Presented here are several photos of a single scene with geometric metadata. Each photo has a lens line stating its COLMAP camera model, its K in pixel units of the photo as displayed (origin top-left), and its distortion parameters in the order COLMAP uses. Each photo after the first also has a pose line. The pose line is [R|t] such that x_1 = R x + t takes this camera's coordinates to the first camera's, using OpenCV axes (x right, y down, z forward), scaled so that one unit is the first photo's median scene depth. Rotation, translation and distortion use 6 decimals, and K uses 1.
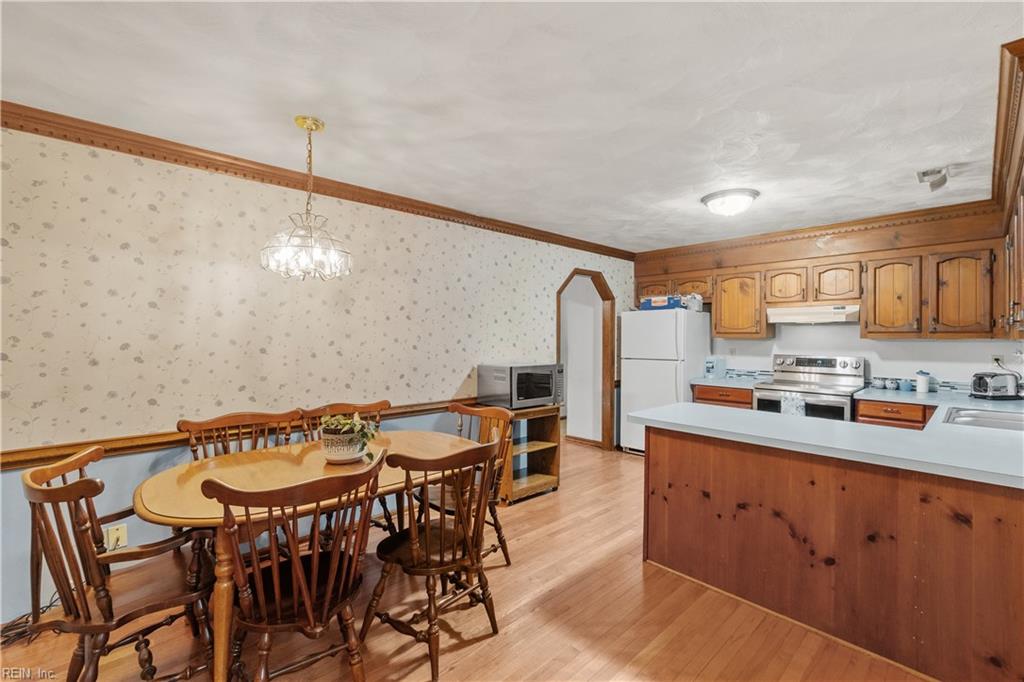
lens RADIAL K [[437.3, 0, 500.3], [0, 437.3, 339.8], [0, 0, 1]] dist [-0.007965, 0.002387]
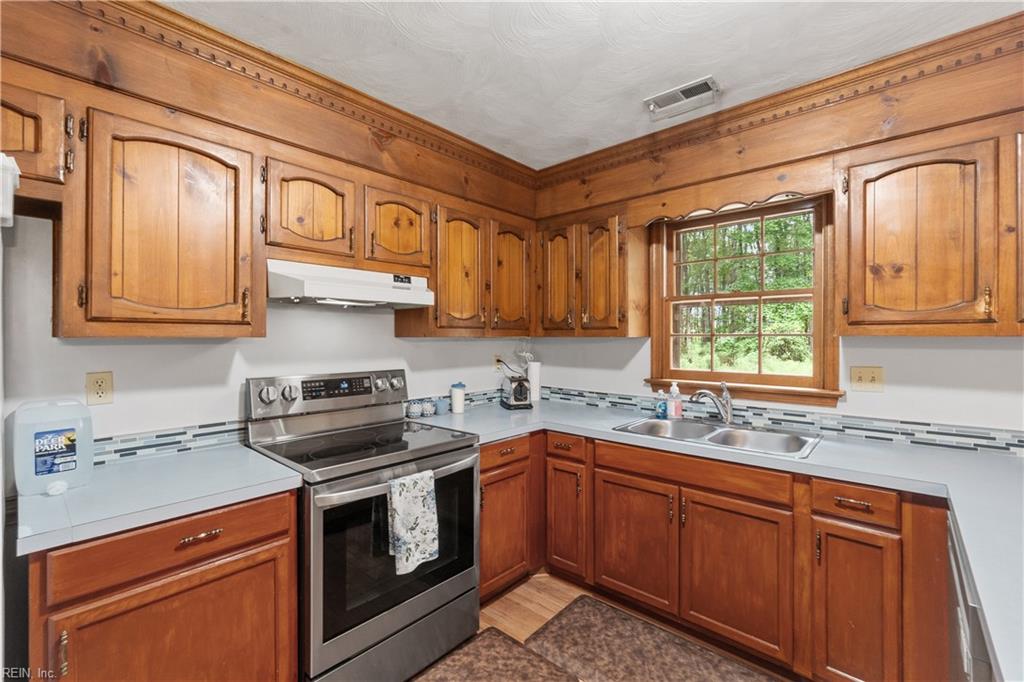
lens RADIAL K [[437.3, 0, 528.0], [0, 437.3, 337.6], [0, 0, 1]] dist [-0.007965, 0.002387]
pose [[-0.112854, -0.004447, 0.993602, 0.213219], [0.007751, 0.999956, 0.005356, -0.003886], [-0.993581, 0.008306, -0.112814, 0.826713]]
